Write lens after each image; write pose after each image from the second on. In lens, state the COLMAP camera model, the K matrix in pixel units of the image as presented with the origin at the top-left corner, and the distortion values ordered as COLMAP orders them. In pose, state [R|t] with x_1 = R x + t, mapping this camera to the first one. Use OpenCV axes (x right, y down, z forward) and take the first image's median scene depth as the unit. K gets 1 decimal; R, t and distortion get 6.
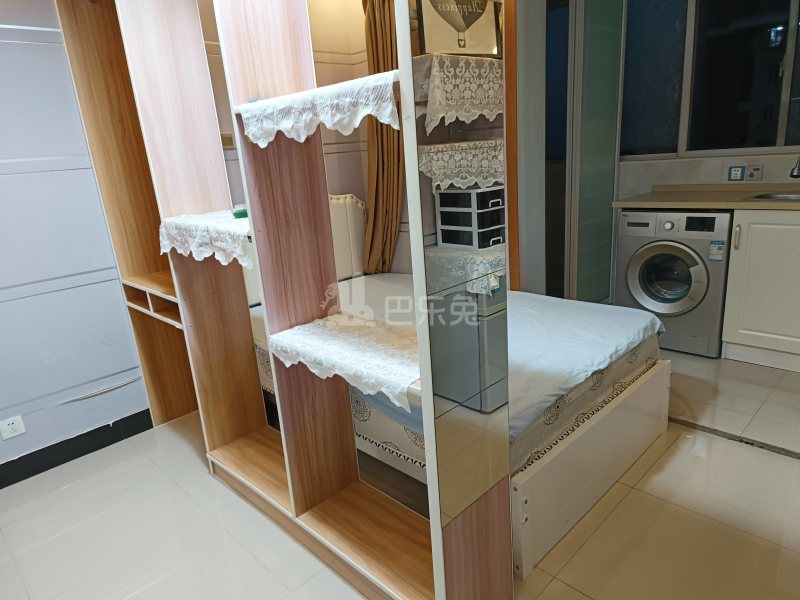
lens RADIAL K [[532.4, 0, 395.1], [0, 532.4, 300.3], [0, 0, 1]] dist [0.048004, -0.021275]
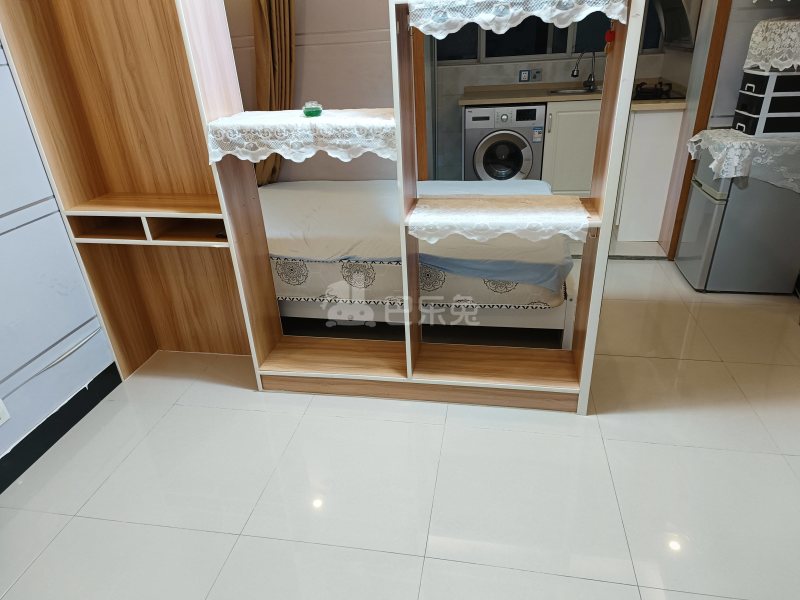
lens RADIAL K [[532.4, 0, 392.6], [0, 532.4, 304.9], [0, 0, 1]] dist [0.048004, -0.021275]
pose [[0.821464, -0.227483, 0.522923, -0.559307], [0.145139, 0.970194, 0.194056, 0.010330], [-0.551482, -0.083514, 0.829996, 0.044394]]
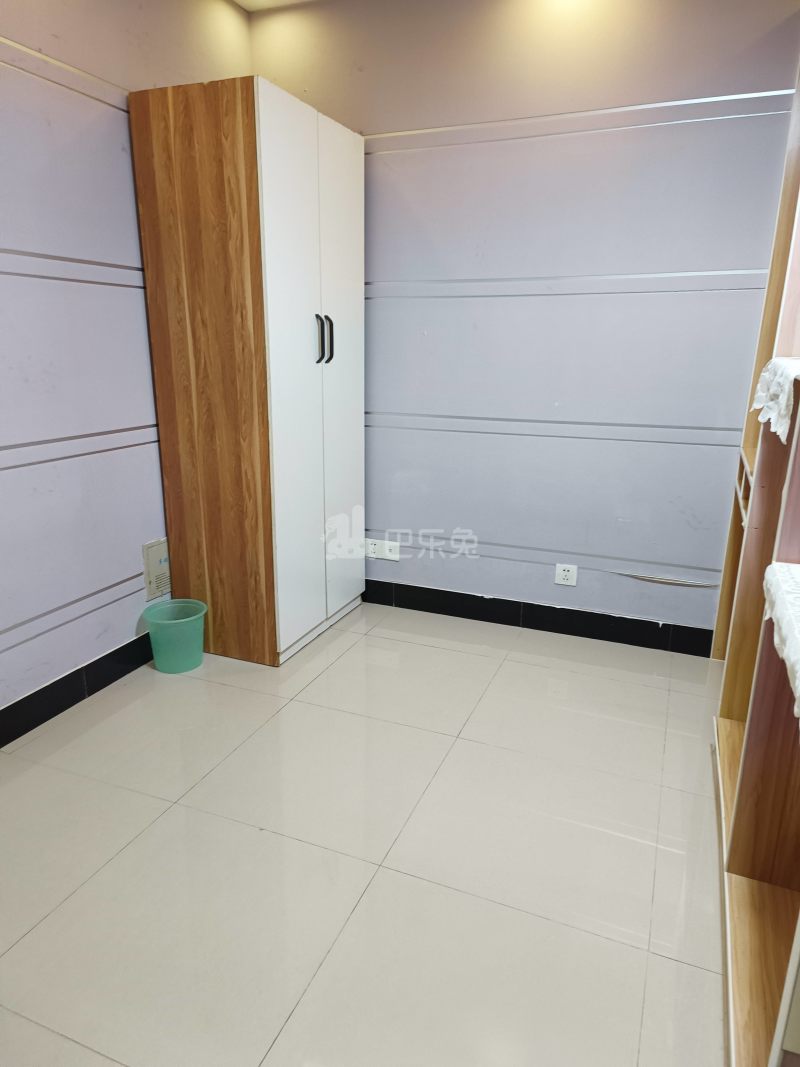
lens RADIAL K [[710.1, 0, 395.4], [0, 710.1, 538.3], [0, 0, 1]] dist [0.048004, -0.021275]
pose [[0.395187, 0.340993, -0.852966, 0.168087], [-0.288819, 0.927583, 0.237010, -0.021574], [0.872015, 0.152689, 0.465054, 0.167585]]
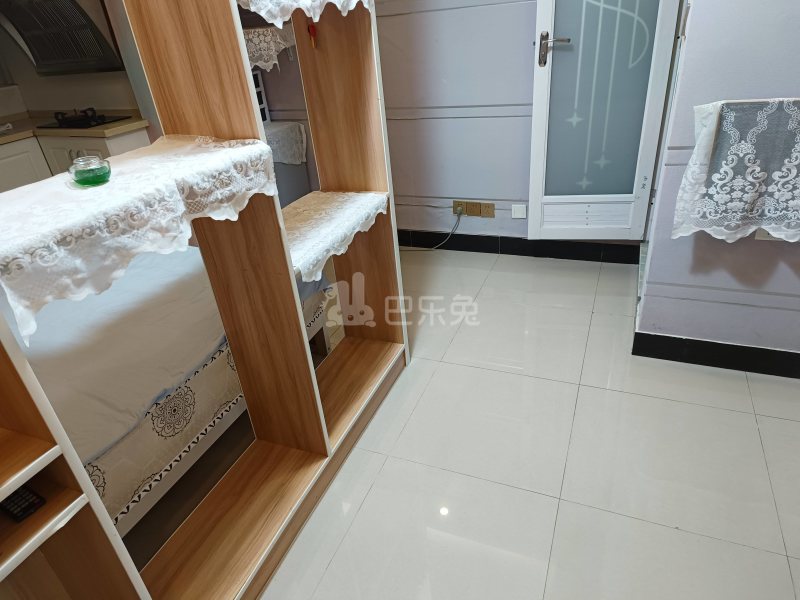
lens RADIAL K [[532.4, 0, 399.6], [0, 532.4, 303.1], [0, 0, 1]] dist [0.048004, -0.021275]
pose [[-0.391415, -0.347735, 0.851983, -0.664313], [0.363836, 0.791931, 0.490376, -0.156727], [-0.845233, 0.501922, -0.183455, 0.659579]]
